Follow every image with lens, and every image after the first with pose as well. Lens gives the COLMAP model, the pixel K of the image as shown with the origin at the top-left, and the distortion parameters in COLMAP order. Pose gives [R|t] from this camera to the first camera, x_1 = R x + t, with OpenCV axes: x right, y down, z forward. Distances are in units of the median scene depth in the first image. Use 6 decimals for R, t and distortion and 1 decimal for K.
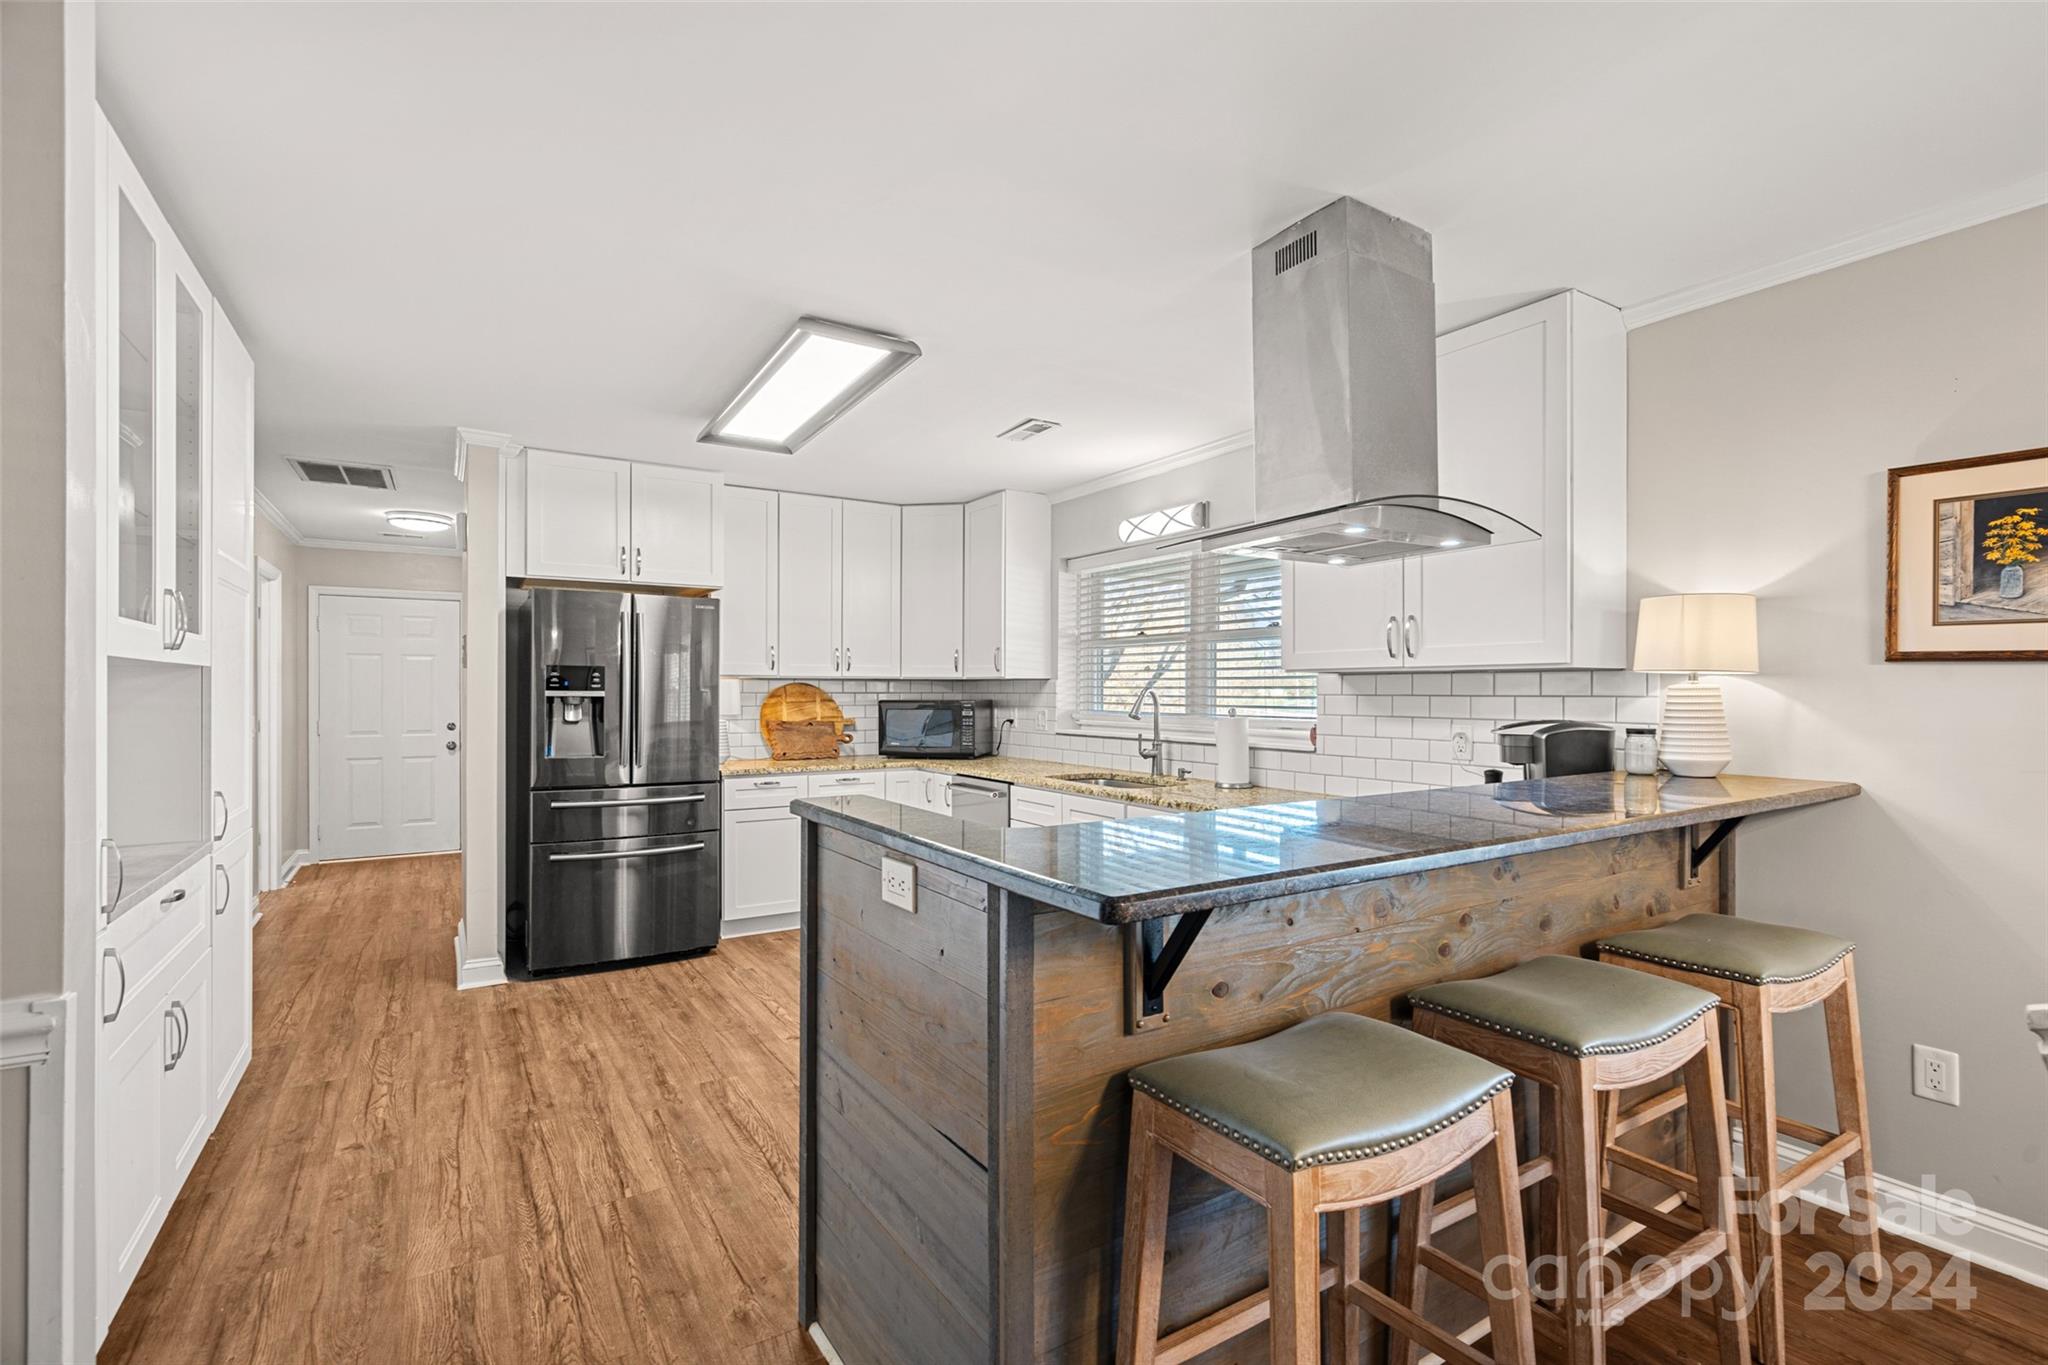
lens RADIAL K [[953.2, 0, 1037.7], [0, 953.2, 686.9], [0, 0, 1]] dist [-0.007811, -0.000041]
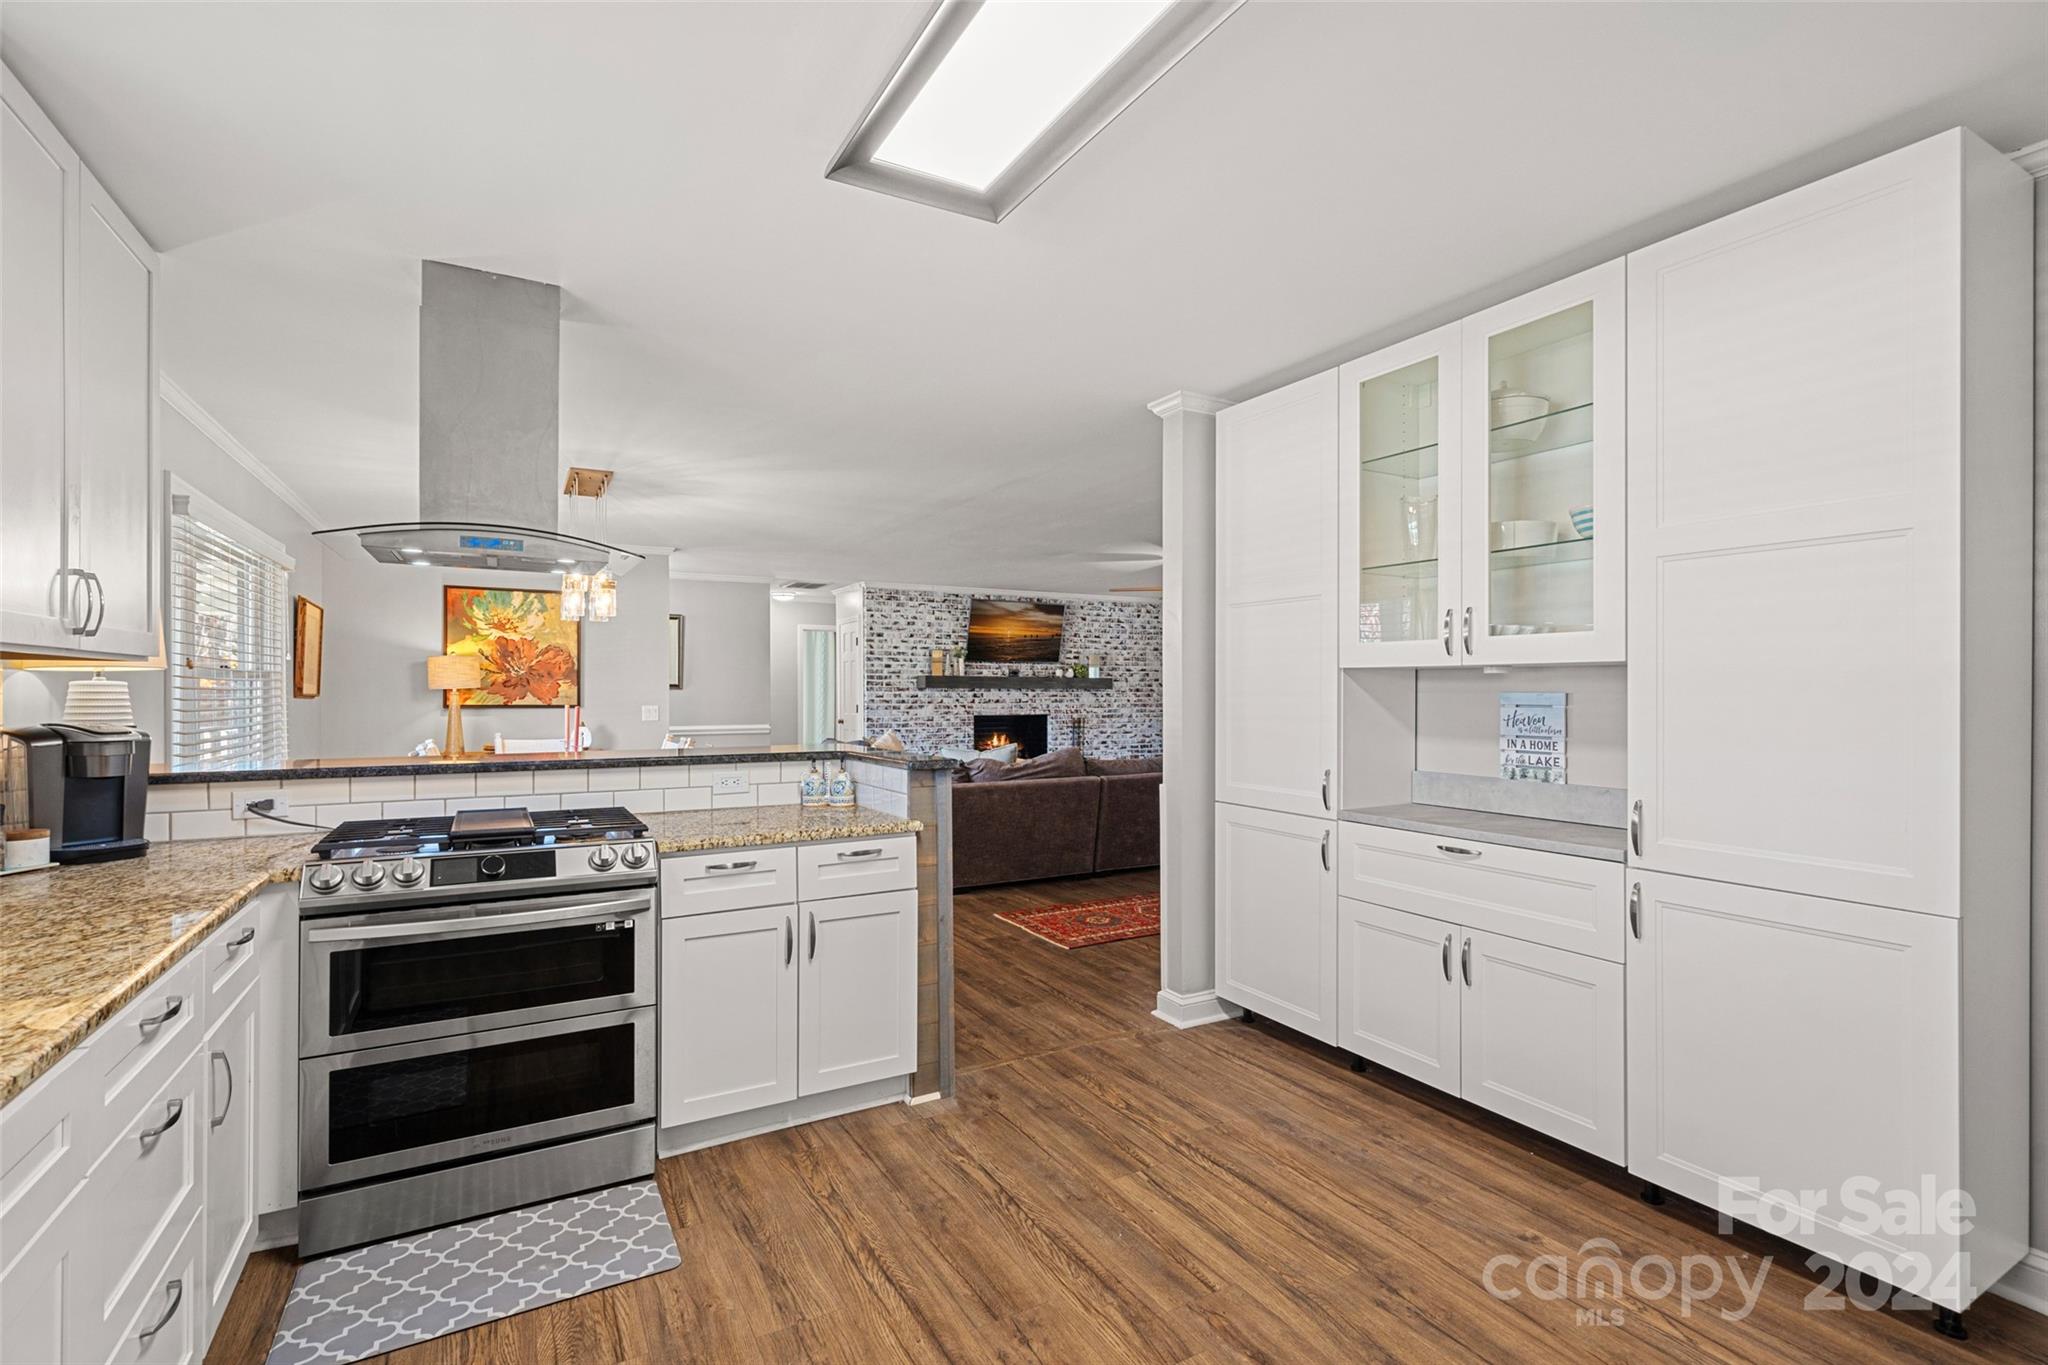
lens RADIAL K [[951.9, 0, 1031.1], [0, 951.9, 693.1], [0, 0, 1]] dist [0.001089, 0.000160]
pose [[-0.998626, 0.001346, 0.052389, -0.206354], [0.001397, 0.999999, 0.000935, 0.006833], [-0.052388, 0.001007, -0.998626, 1.144429]]
